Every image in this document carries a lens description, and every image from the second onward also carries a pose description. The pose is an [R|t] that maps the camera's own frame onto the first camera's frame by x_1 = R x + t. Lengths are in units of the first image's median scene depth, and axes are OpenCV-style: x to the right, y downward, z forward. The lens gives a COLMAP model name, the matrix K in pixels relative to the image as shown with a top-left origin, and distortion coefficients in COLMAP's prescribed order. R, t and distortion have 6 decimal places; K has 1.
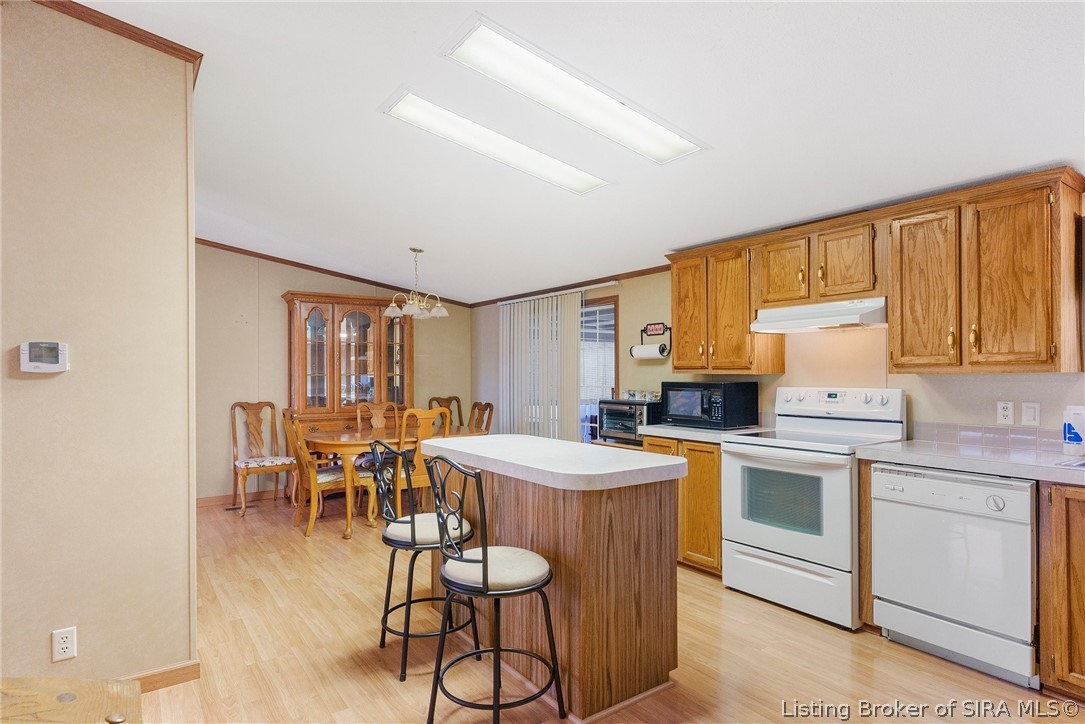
lens RADIAL K [[593.9, 0, 548.1], [0, 593.9, 363.4], [0, 0, 1]] dist [0.010207, -0.003074]
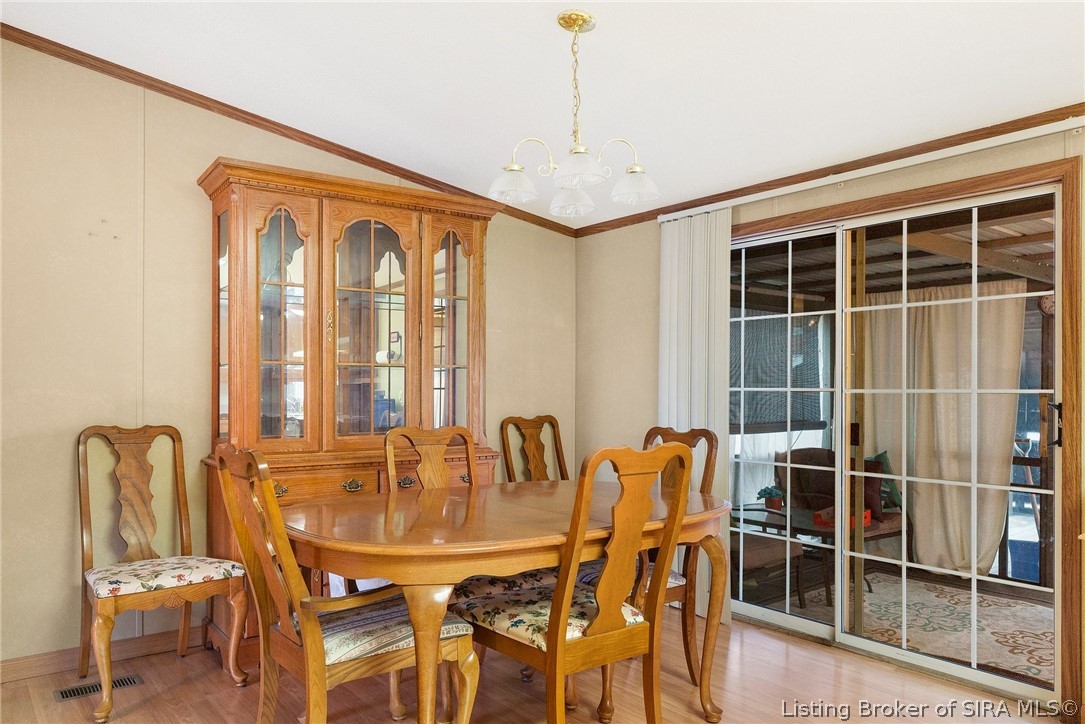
lens RADIAL K [[779.2, 0, 545.1], [0, 779.2, 370.9], [0, 0, 1]] dist [-0.003126, -0.000735]
pose [[0.999210, 0.004798, 0.039447, -0.224236], [-0.004473, 0.999955, -0.008317, 0.029234], [-0.039486, 0.008134, 0.999187, 0.437264]]
